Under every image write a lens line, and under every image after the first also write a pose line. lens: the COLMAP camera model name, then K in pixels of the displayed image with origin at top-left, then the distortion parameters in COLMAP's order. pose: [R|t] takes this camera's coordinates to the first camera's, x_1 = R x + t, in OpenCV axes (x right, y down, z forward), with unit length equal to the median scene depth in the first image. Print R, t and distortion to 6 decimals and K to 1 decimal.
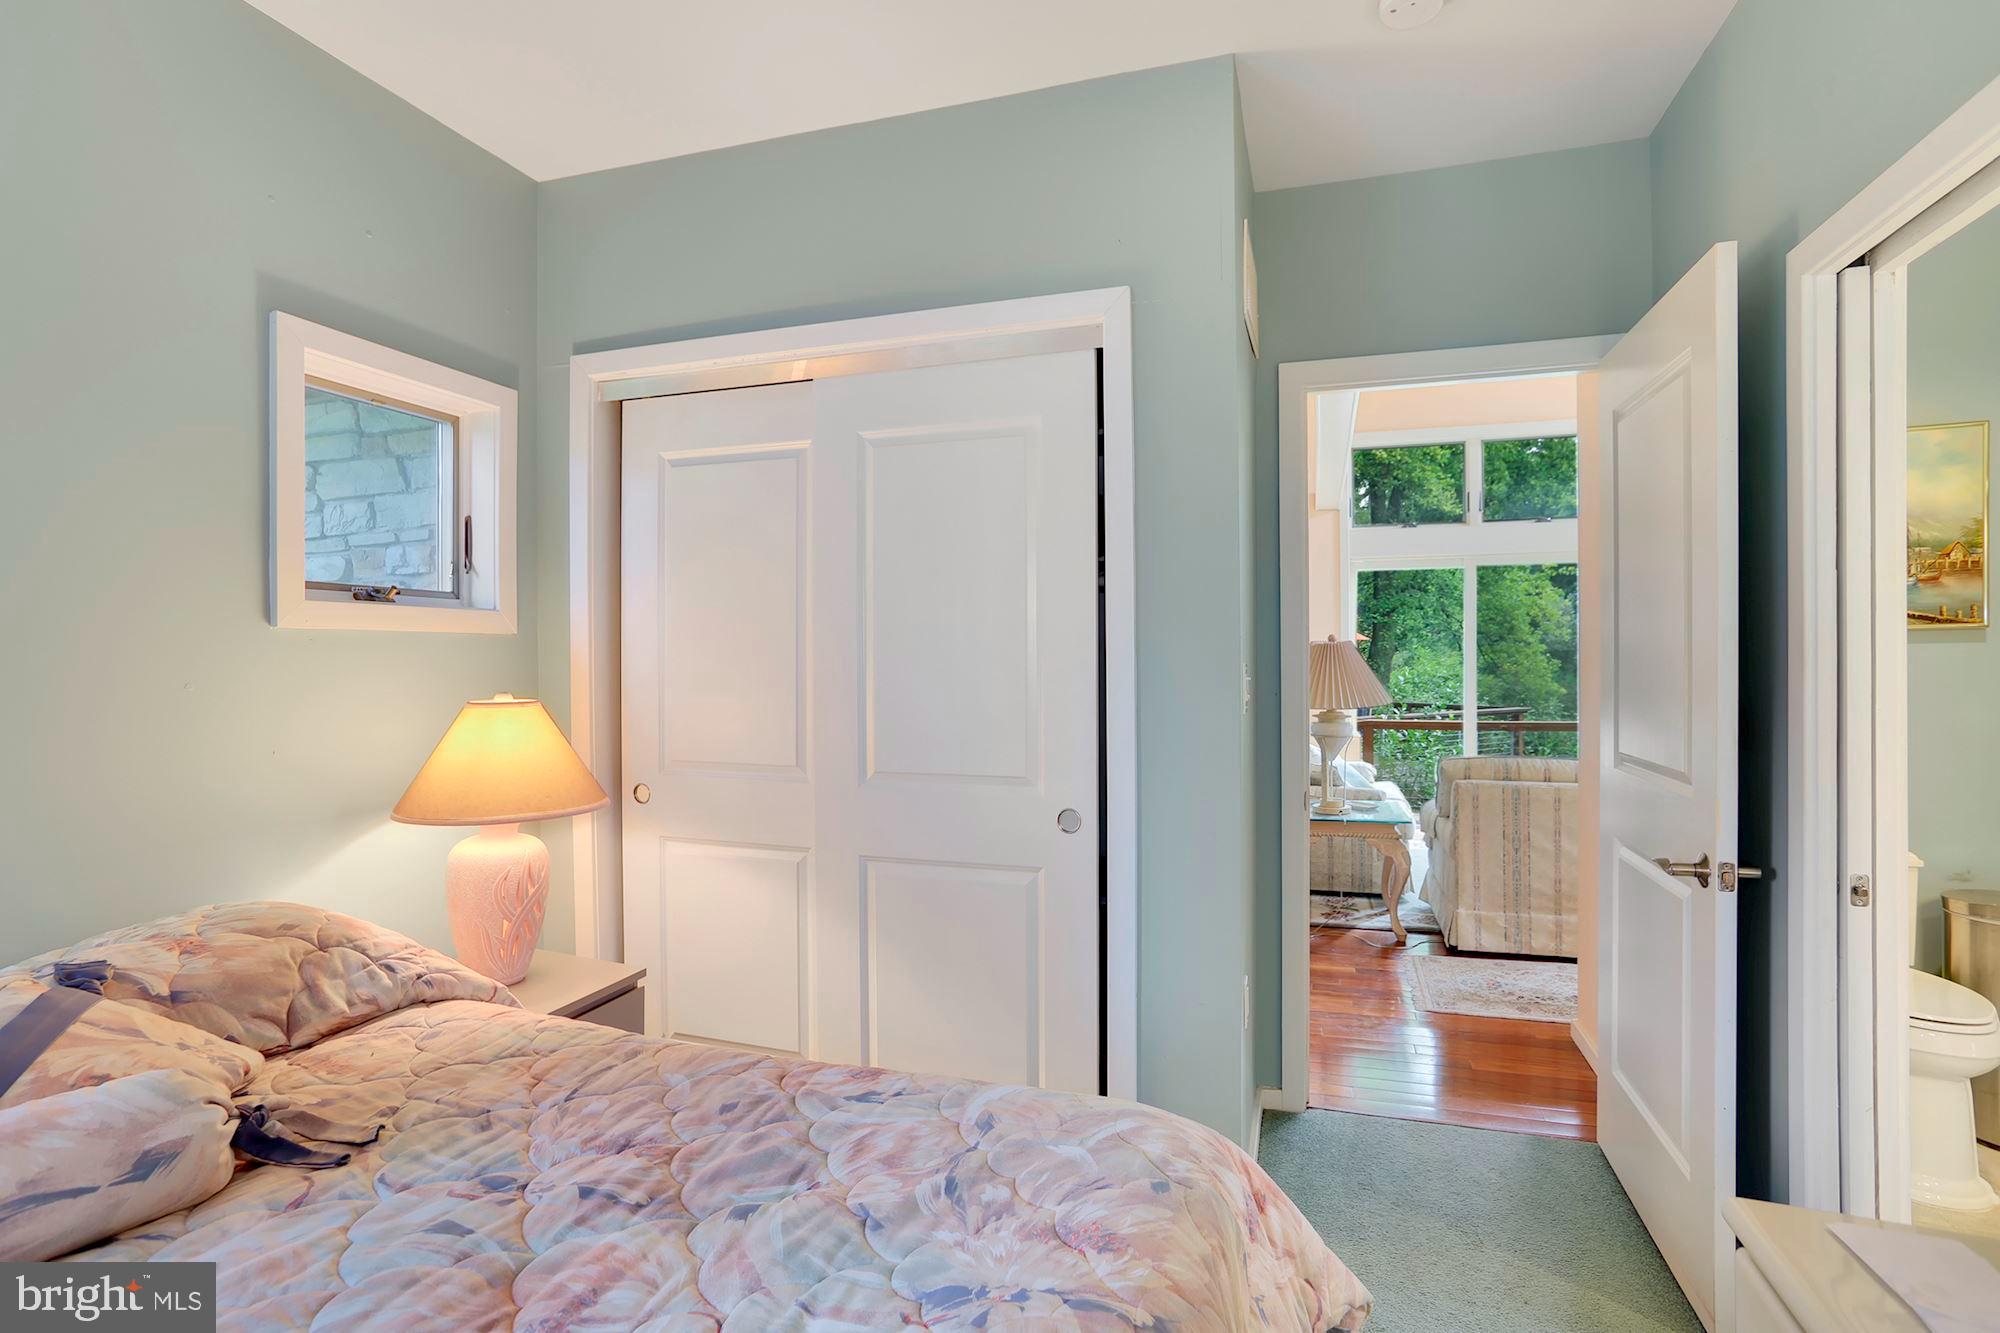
lens RADIAL K [[985.7, 0, 1000.0], [0, 985.7, 666.5], [0, 0, 1]] dist [-0.081943, 0.029090]
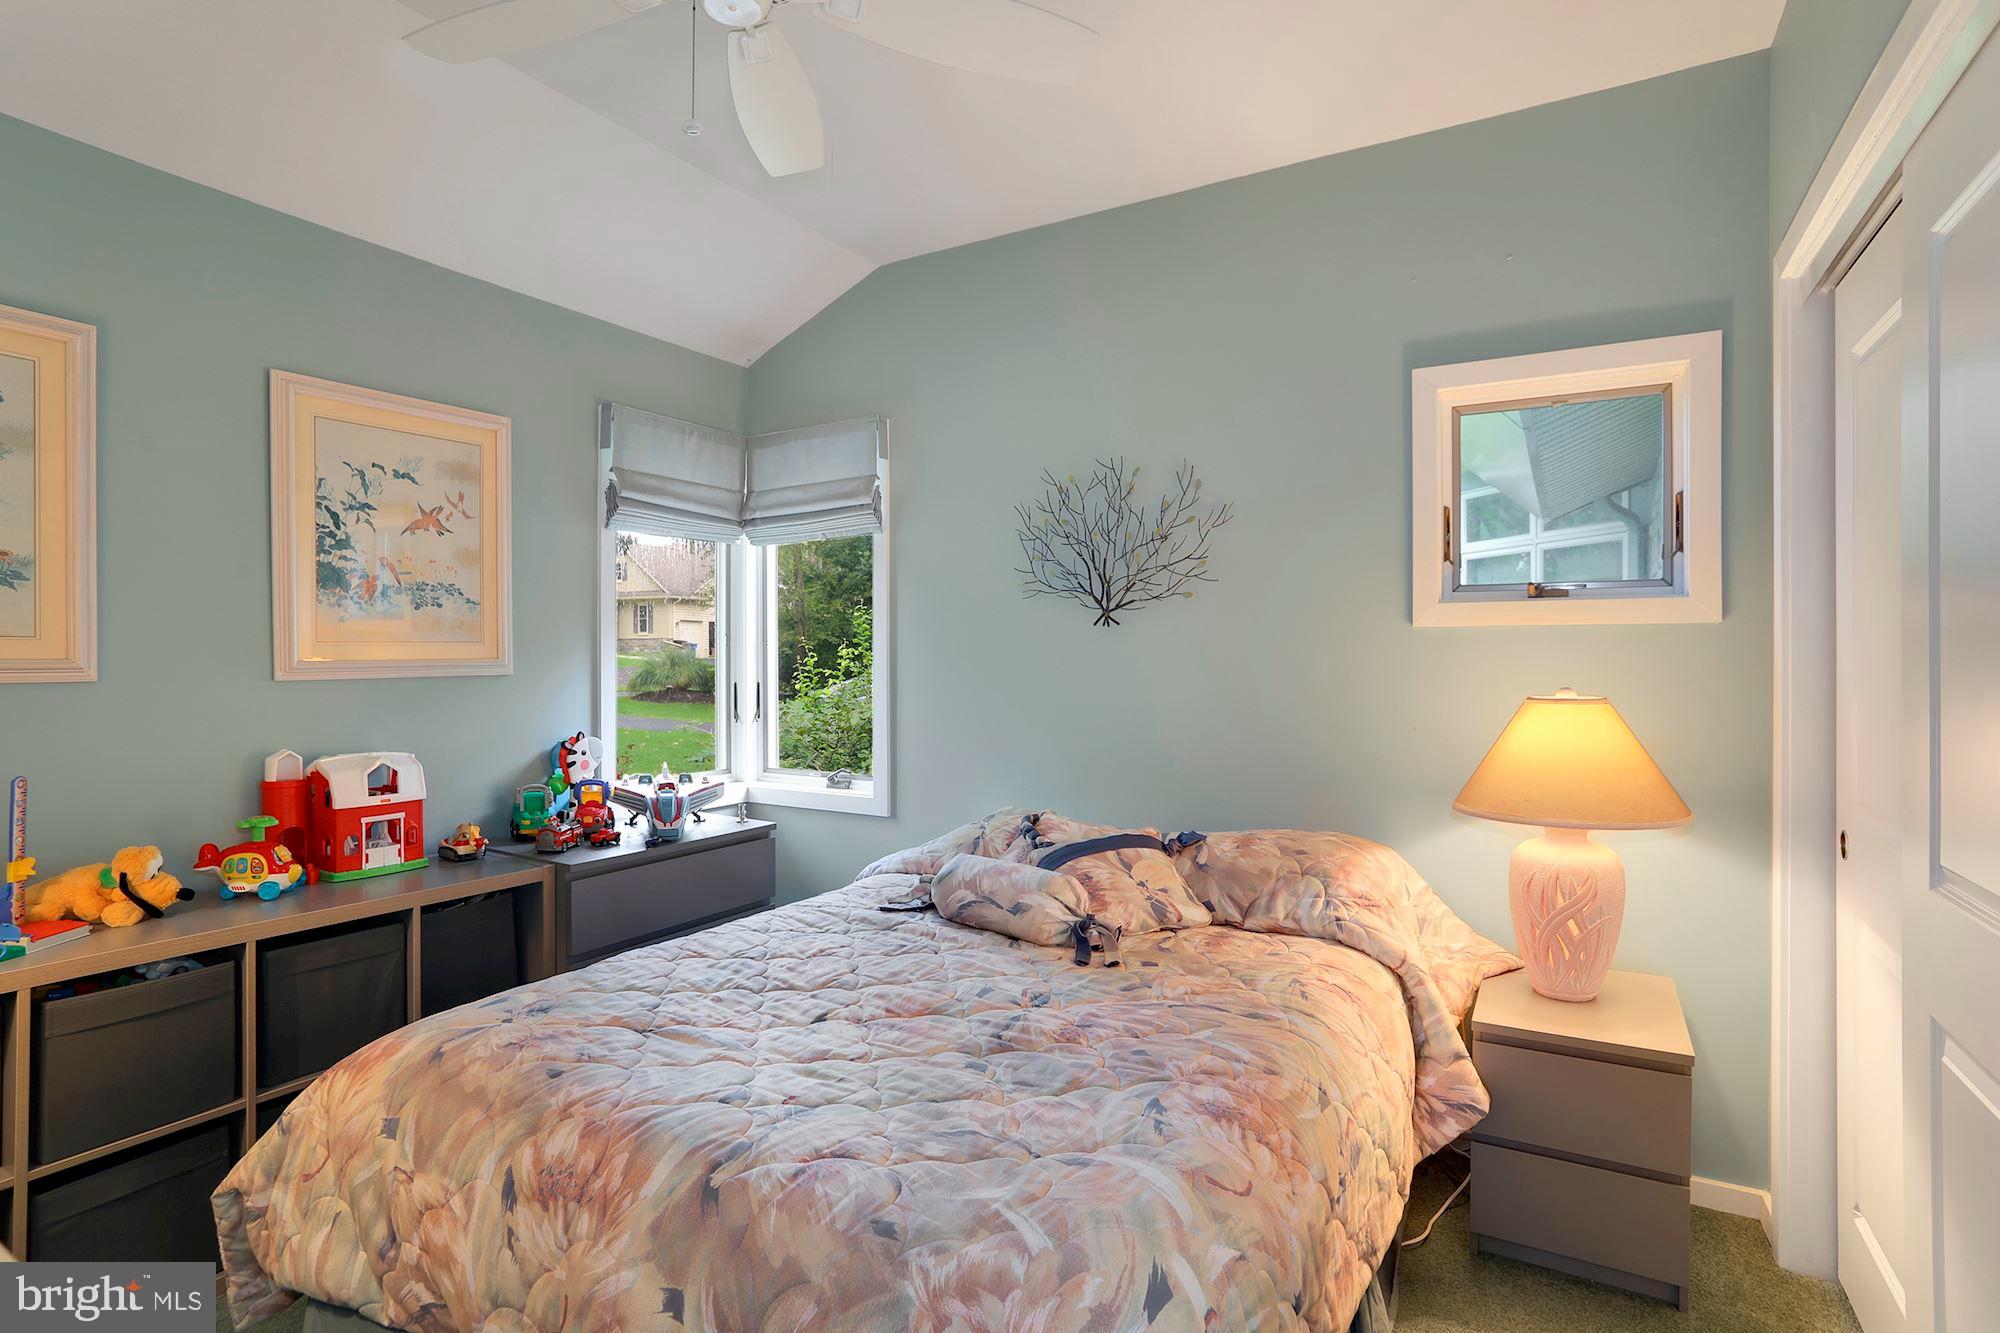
lens RADIAL K [[996.0, 0, 978.7], [0, 996.0, 661.5], [0, 0, 1]] dist [-0.077260, 0.031556]
pose [[-0.240832, 0.013366, -0.970475, 0.867512], [-0.005496, 0.999870, 0.015135, -0.017180], [0.970551, 0.008979, -0.240727, 1.082467]]
